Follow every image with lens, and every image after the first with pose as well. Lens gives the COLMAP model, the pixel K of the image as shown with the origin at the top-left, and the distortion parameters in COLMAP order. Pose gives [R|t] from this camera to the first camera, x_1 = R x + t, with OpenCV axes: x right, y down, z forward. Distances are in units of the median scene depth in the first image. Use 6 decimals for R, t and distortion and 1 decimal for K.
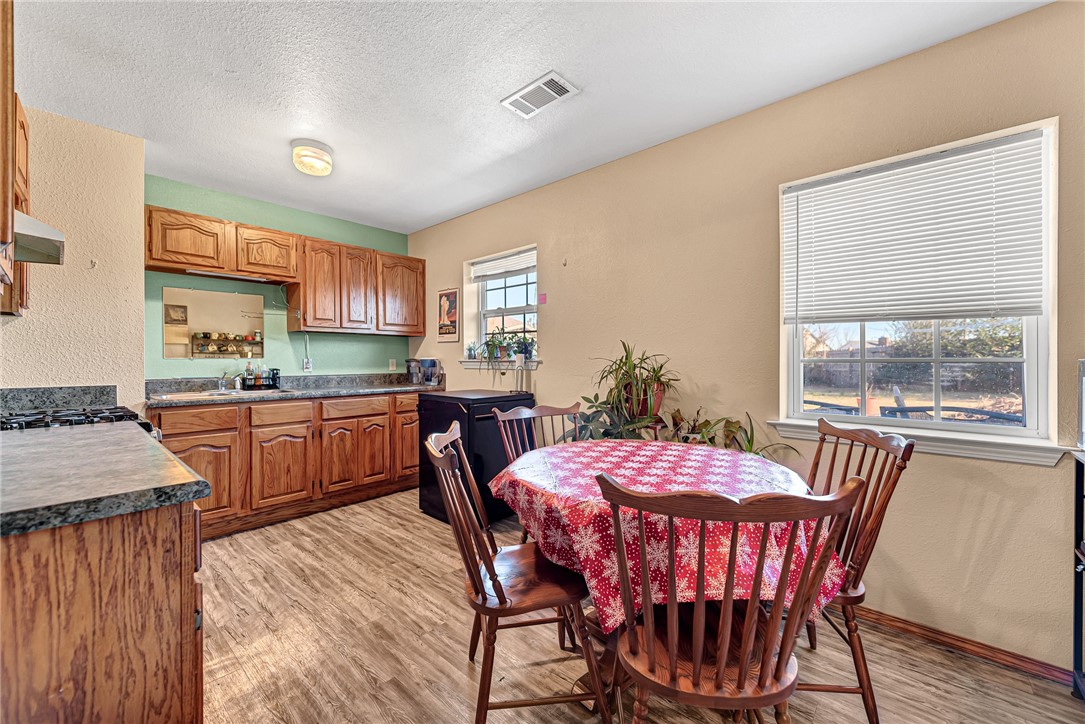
lens RADIAL K [[434.0, 0, 544.0], [0, 434.0, 358.3], [0, 0, 1]] dist [-0.003606, -0.000122]
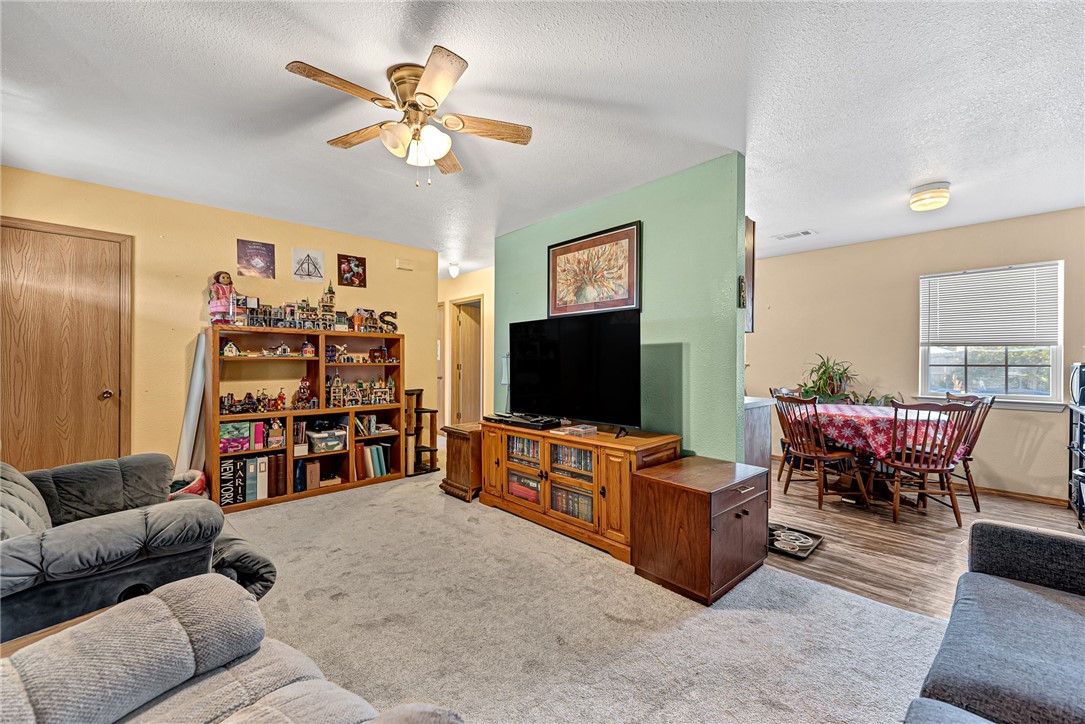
lens RADIAL K [[434.0, 0, 541.0], [0, 434.0, 365.0], [0, 0, 1]] dist [-0.003606, -0.000122]
pose [[0.995679, 0.004813, -0.092742, -1.016692], [-0.004228, 0.999970, 0.006512, -0.001251], [0.092770, -0.006091, 0.995669, -1.150747]]
